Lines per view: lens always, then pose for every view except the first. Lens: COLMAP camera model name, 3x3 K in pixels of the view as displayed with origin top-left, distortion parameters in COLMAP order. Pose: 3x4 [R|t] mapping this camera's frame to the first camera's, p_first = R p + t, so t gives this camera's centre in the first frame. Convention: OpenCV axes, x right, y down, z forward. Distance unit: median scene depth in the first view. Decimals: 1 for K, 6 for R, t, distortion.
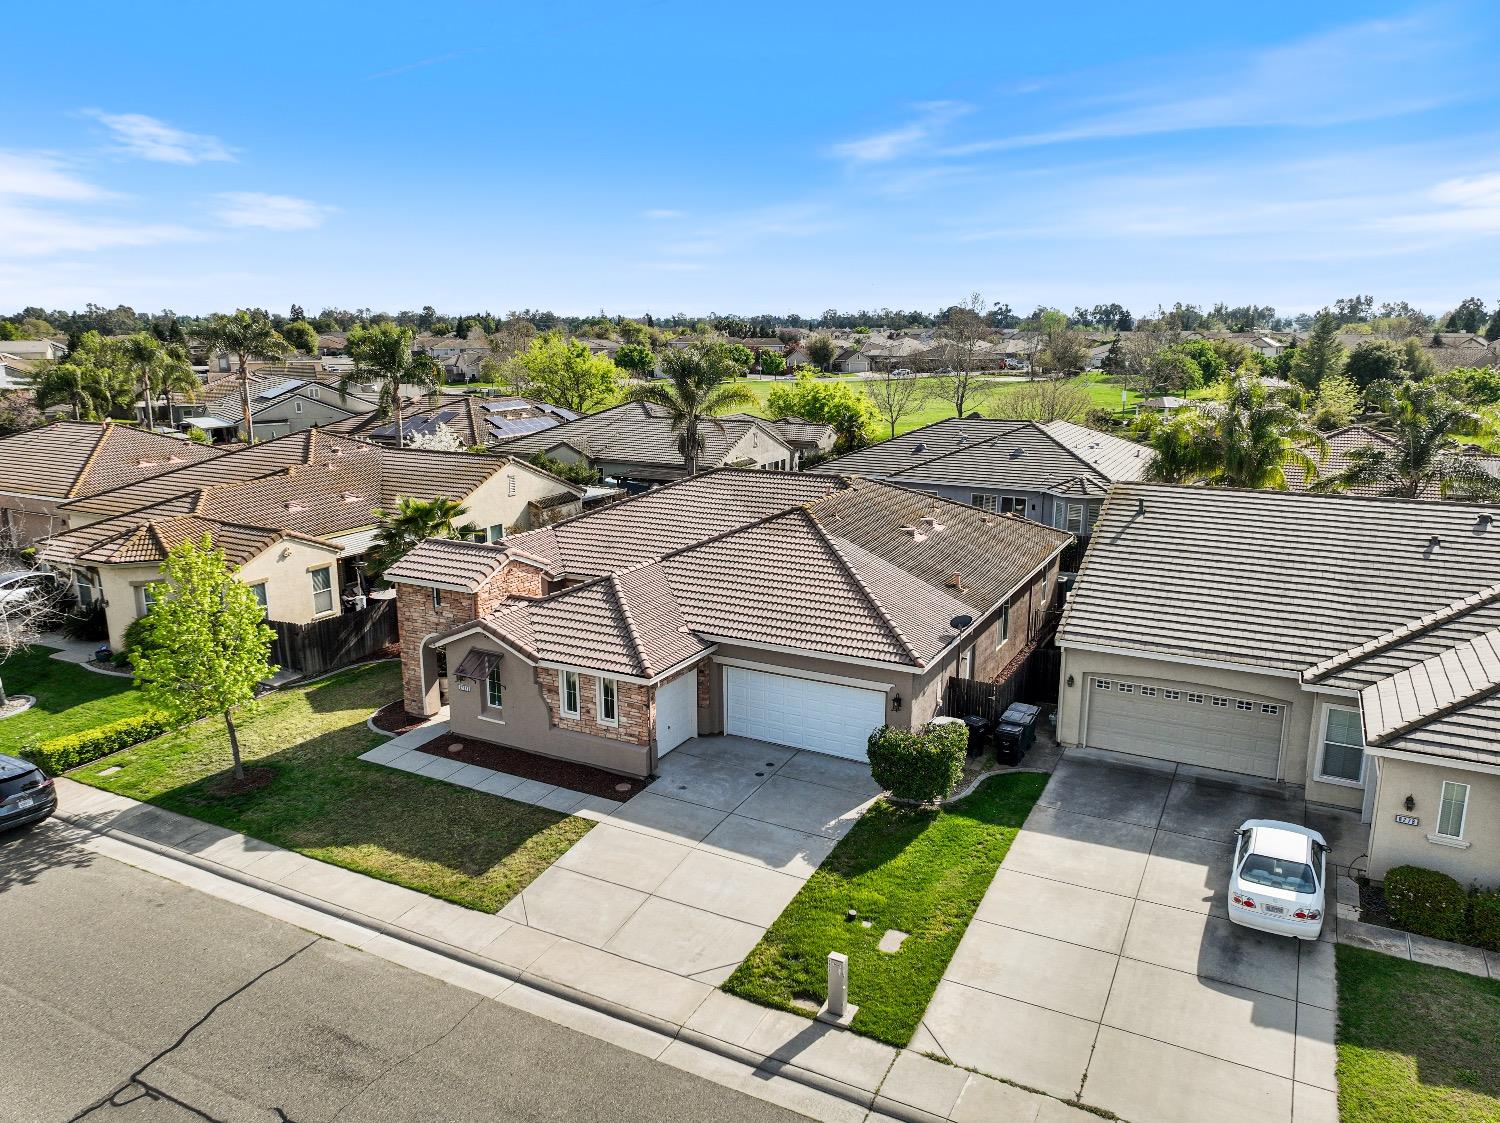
lens RADIAL K [[1052.9, 0, 750.0], [0, 1052.9, 561.5], [0, 0, 1]] dist [0.007061, 0.005002]
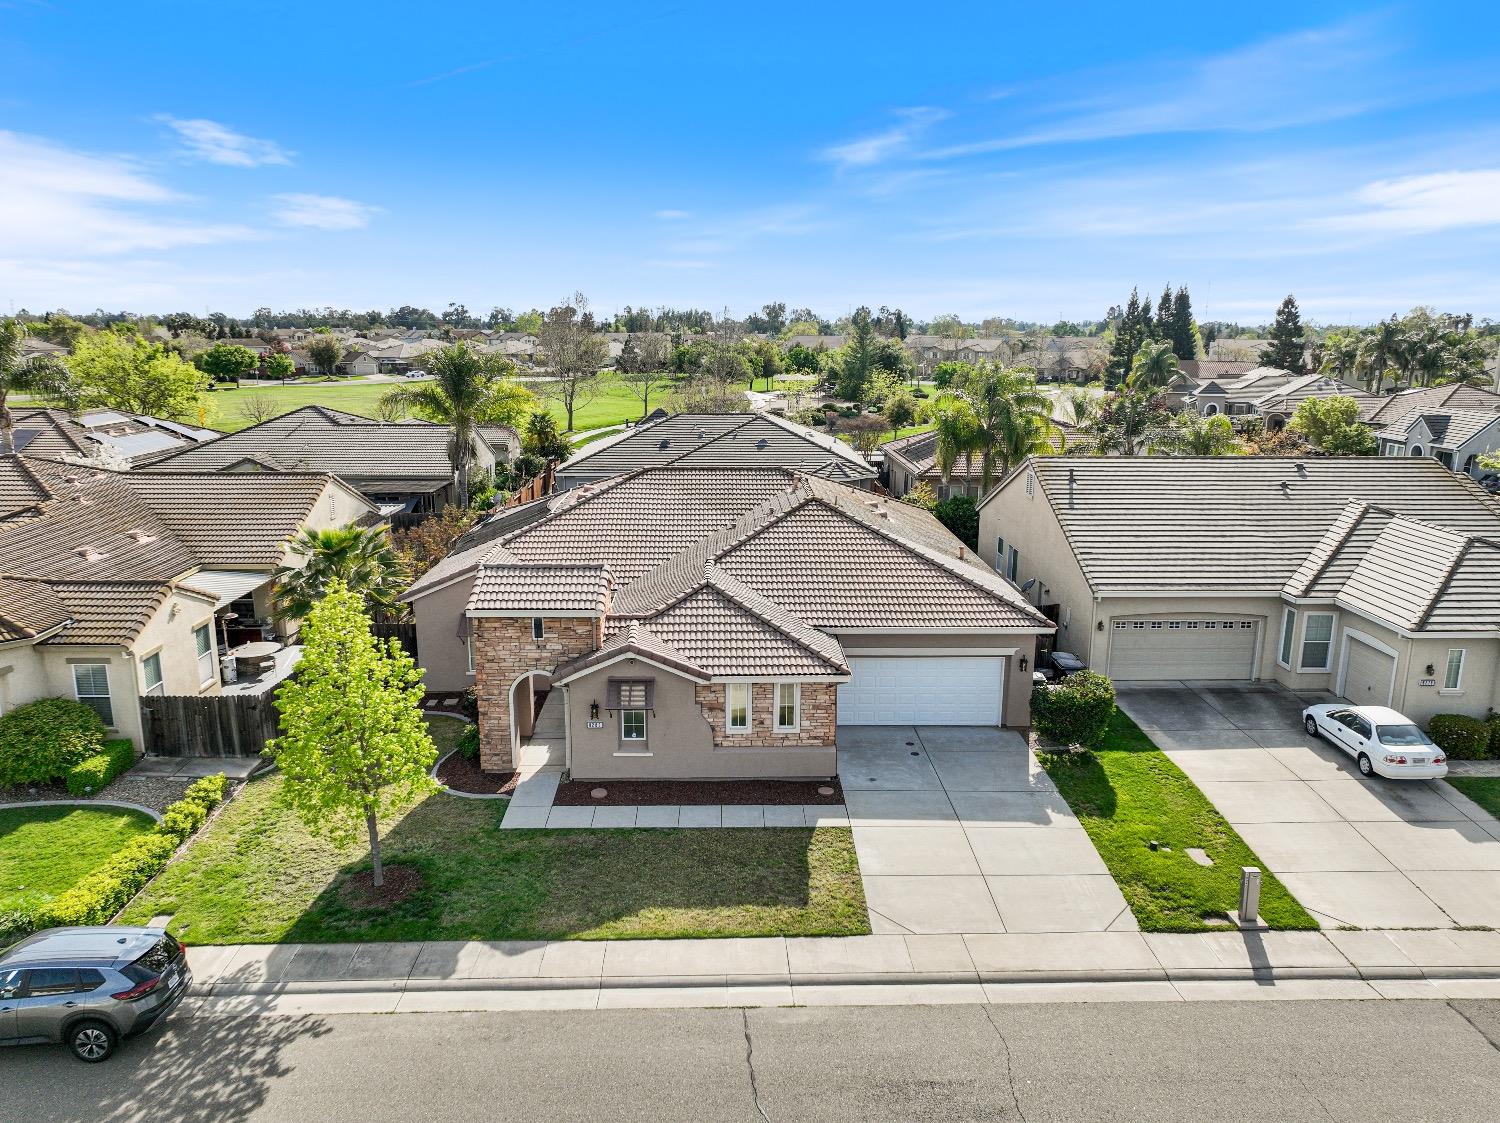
lens RADIAL K [[1053.9, 0, 750.0], [0, 1053.9, 561.5], [0, 0, 1]] dist [-0.002361, 0.022711]
pose [[0.872139, -0.101711, 0.478568, -0.614167], [0.102424, 0.994434, 0.024692, -0.027155], [-0.478416, 0.027482, 0.877703, 0.169979]]
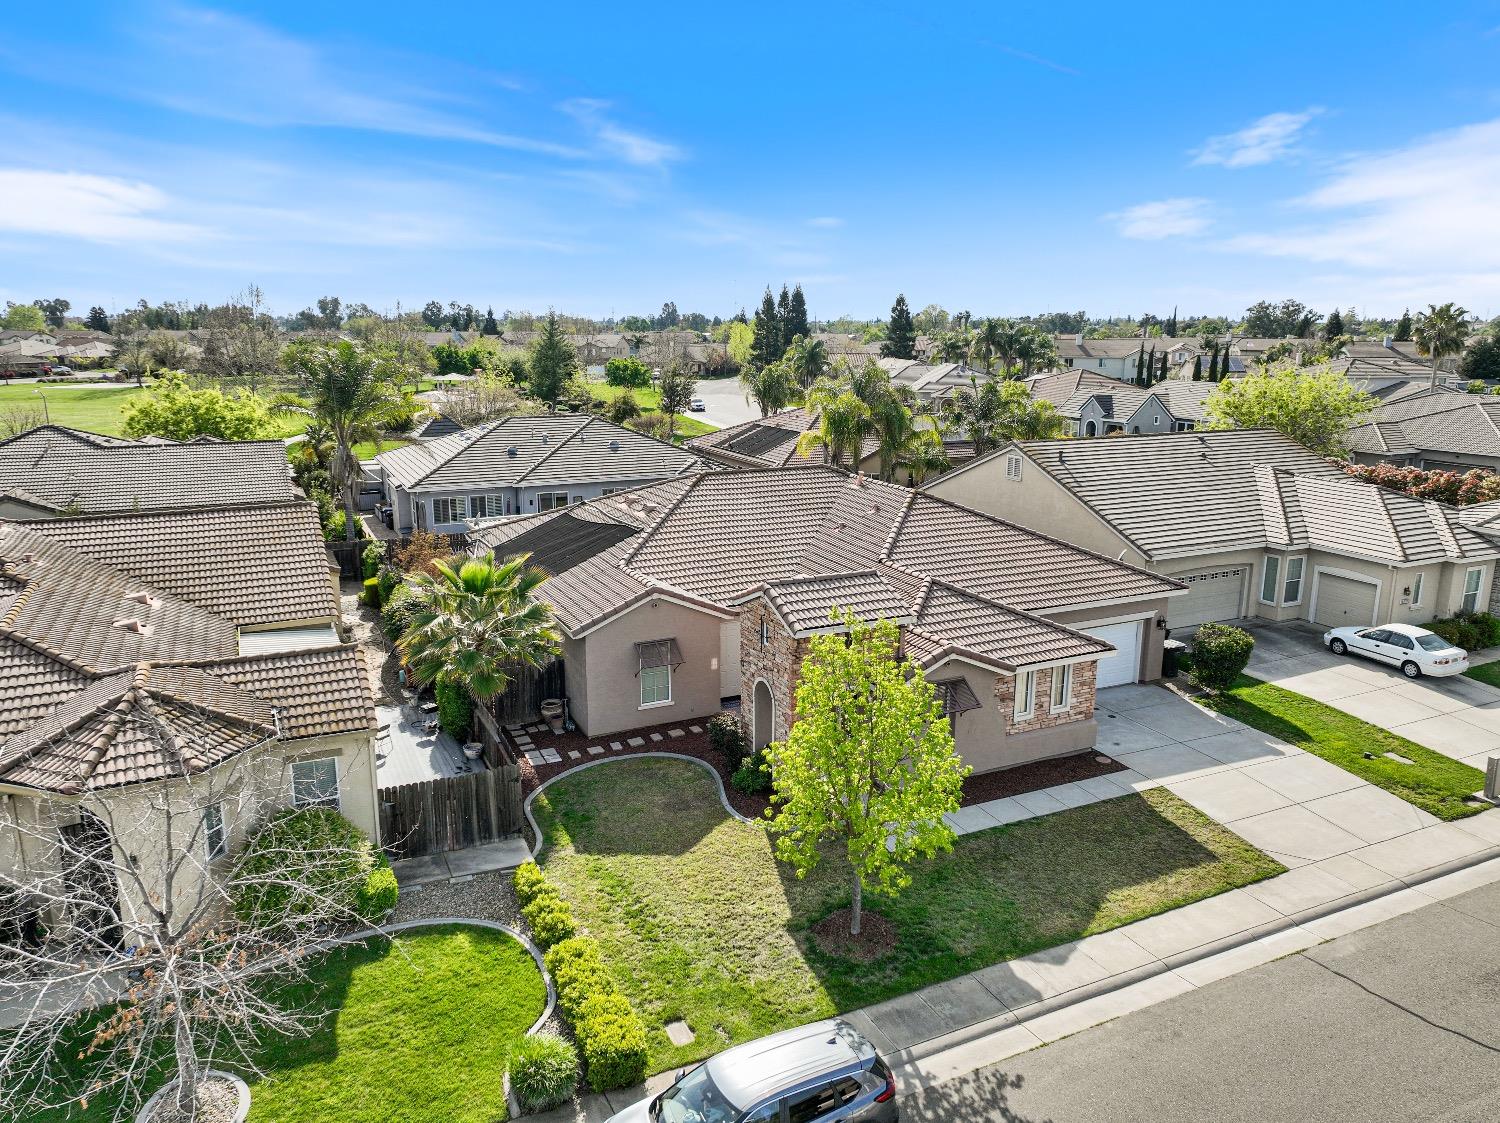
lens RADIAL K [[1053.9, 0, 750.0], [0, 1053.9, 561.5], [0, 0, 1]] dist [-0.002361, 0.022711]
pose [[0.596995, -0.175398, 0.782836, -1.089353], [0.175036, 0.980776, 0.086264, -0.126638], [-0.782917, 0.085526, 0.616219, 0.602867]]
